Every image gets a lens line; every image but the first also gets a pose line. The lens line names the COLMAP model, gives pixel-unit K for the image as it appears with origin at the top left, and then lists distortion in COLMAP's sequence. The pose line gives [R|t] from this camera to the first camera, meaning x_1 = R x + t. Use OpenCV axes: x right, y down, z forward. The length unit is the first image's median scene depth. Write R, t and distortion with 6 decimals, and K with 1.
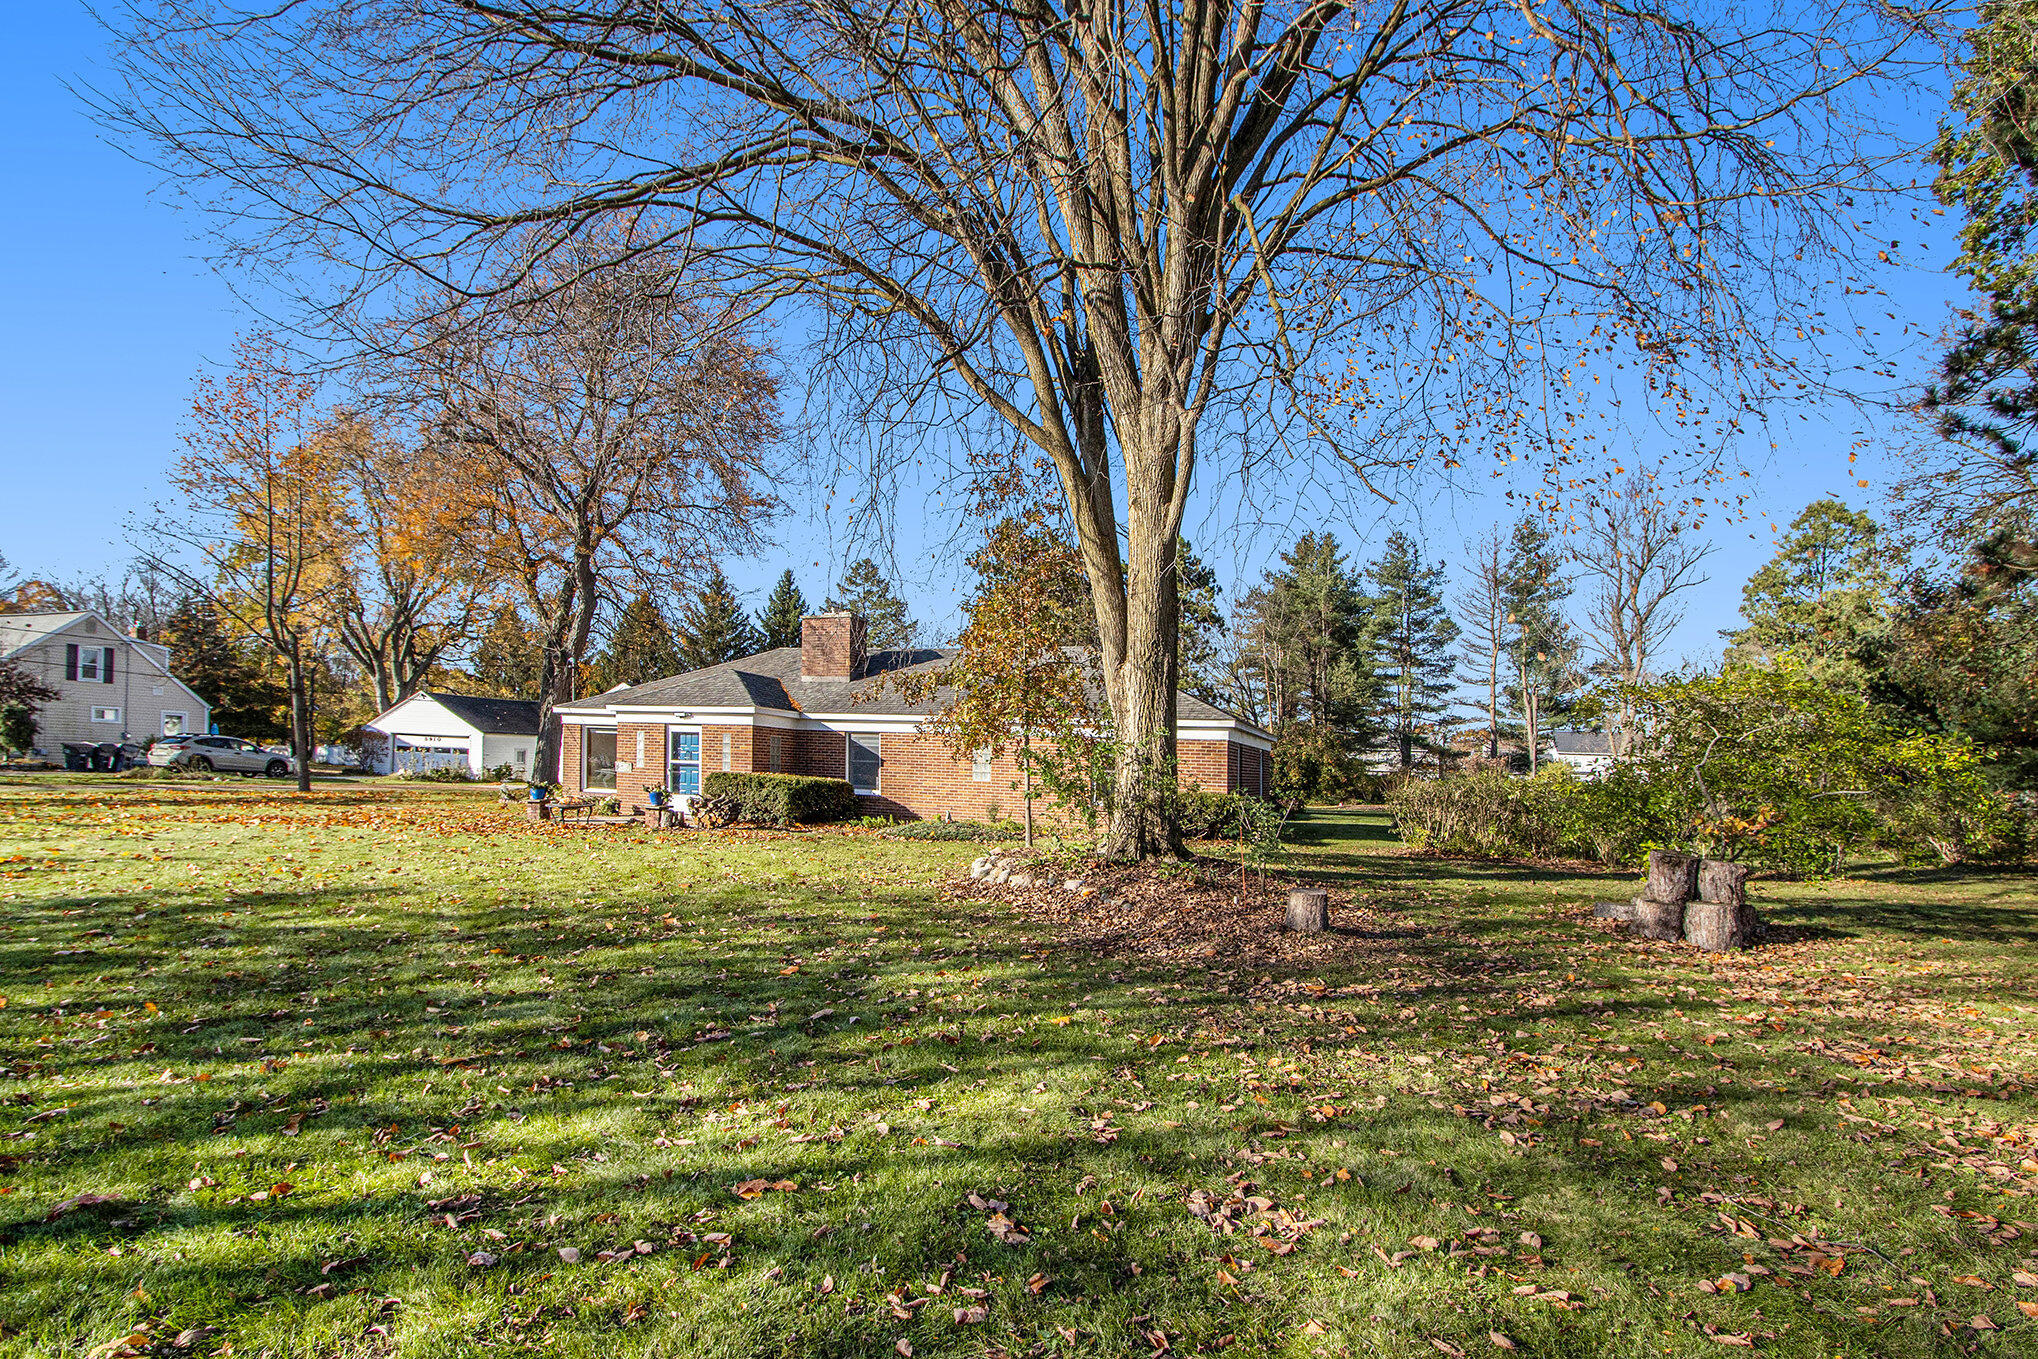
lens RADIAL K [[1080.7, 0, 1017.2], [0, 1080.7, 742.3], [0, 0, 1]] dist [-0.002155, -0.000149]
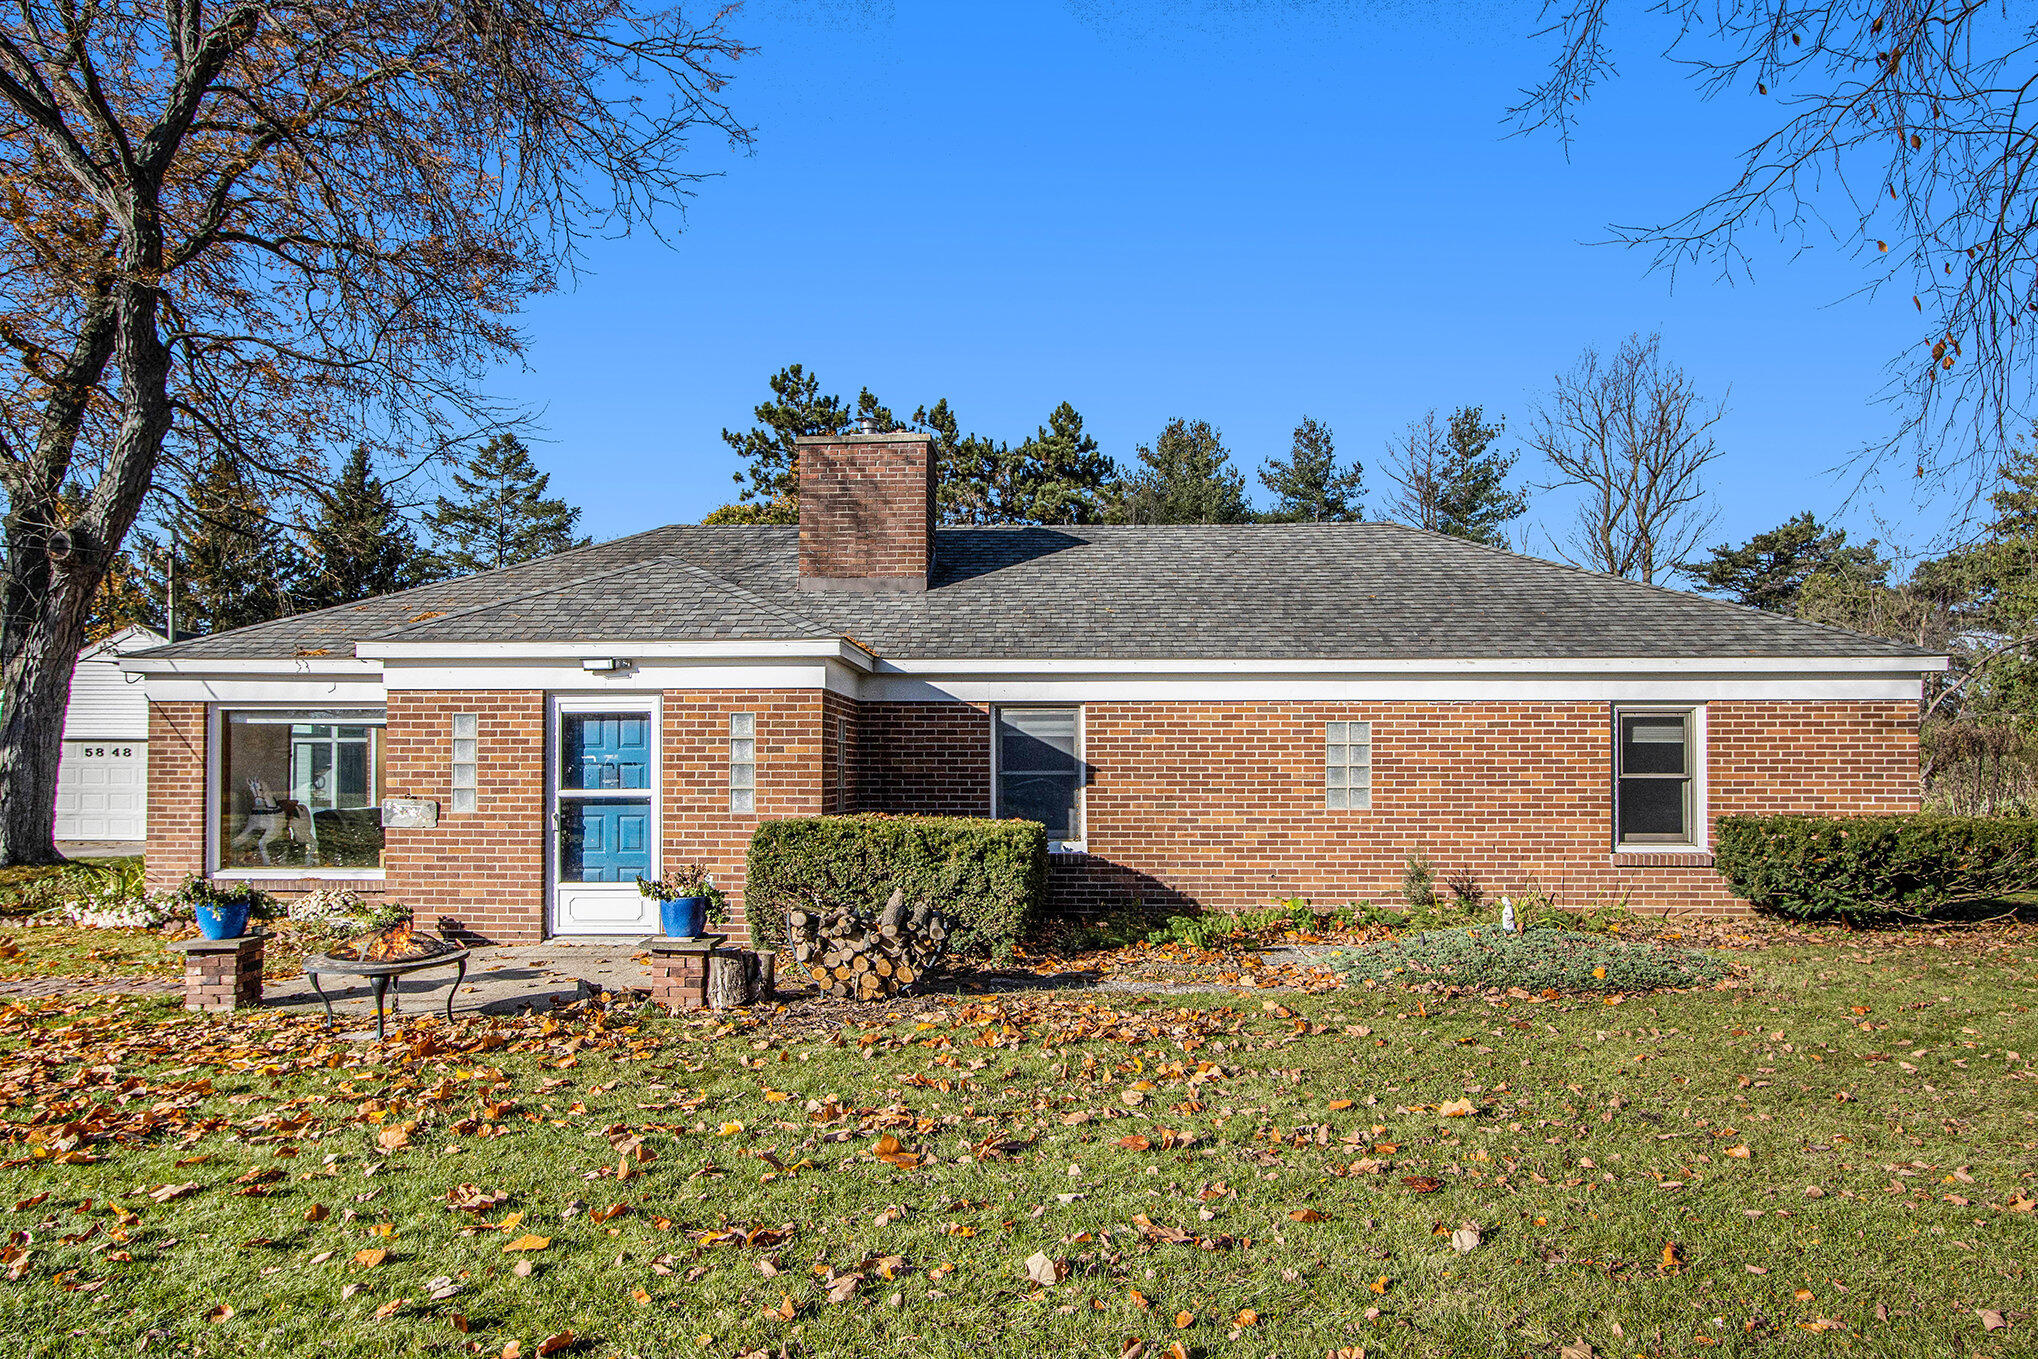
lens RADIAL K [[1375.6, 0, 1022.6], [0, 1375.6, 725.3], [0, 0, 1]] dist [-0.023628, 0.001365]
pose [[0.948716, -0.027414, 0.314939, -0.311378], [0.027879, 0.999607, 0.003030, -0.002493], [-0.314898, 0.005906, 0.949107, 0.498384]]
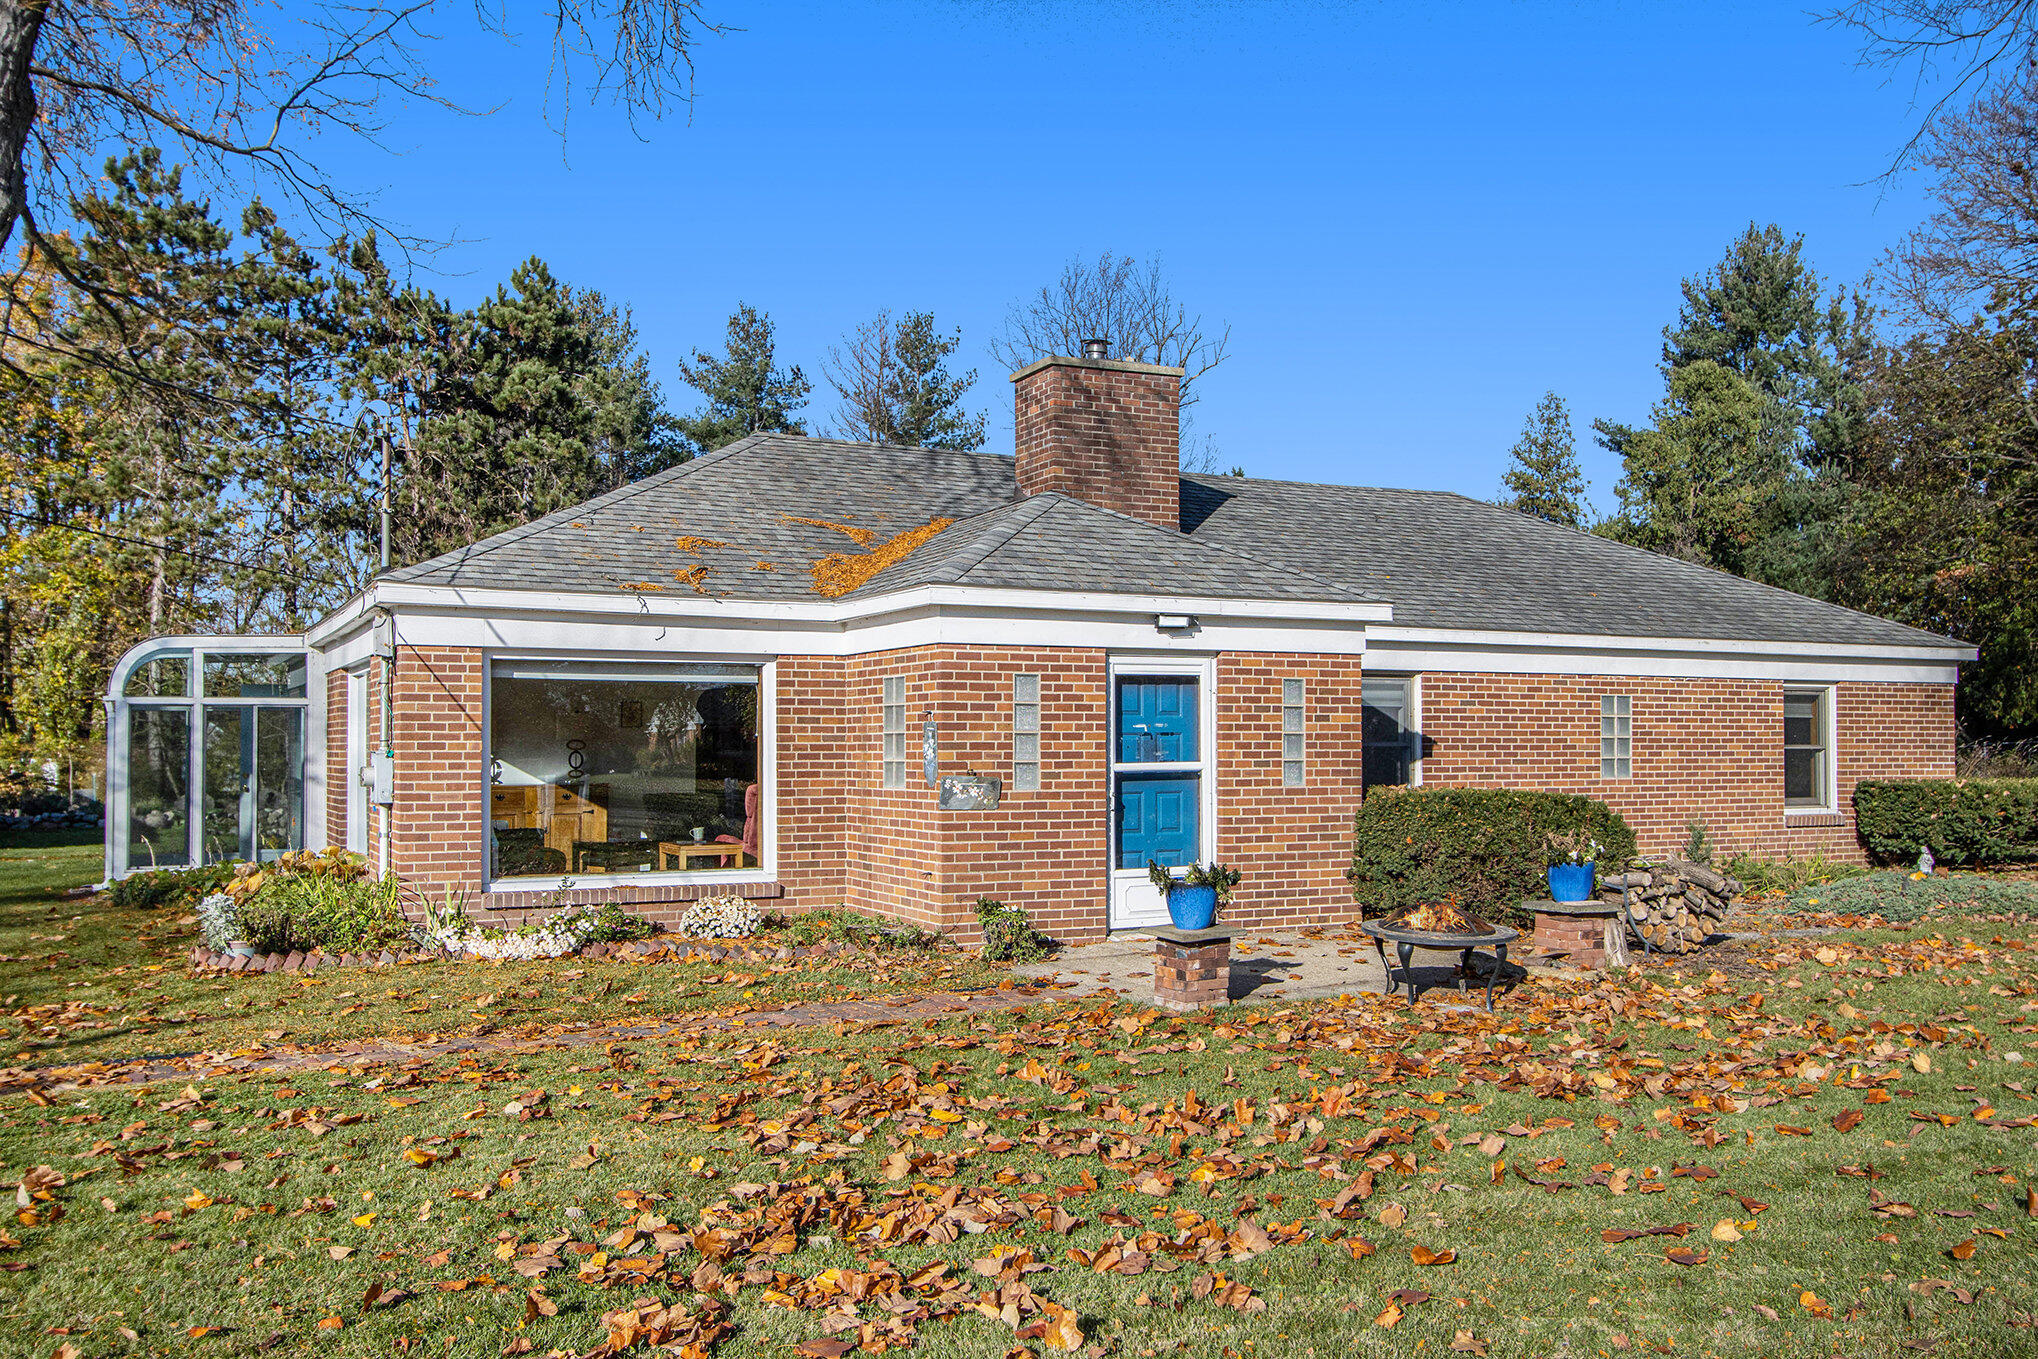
lens RADIAL K [[1840.3, 0, 1019.0], [0, 1840.3, 679.5], [0, 0, 1]] dist [-0.053430, 0.171905]
pose [[0.659692, -0.010708, 0.751460, -0.730309], [0.008727, 0.999940, 0.006587, -0.011947], [-0.751485, 0.002212, 0.659746, 0.647863]]
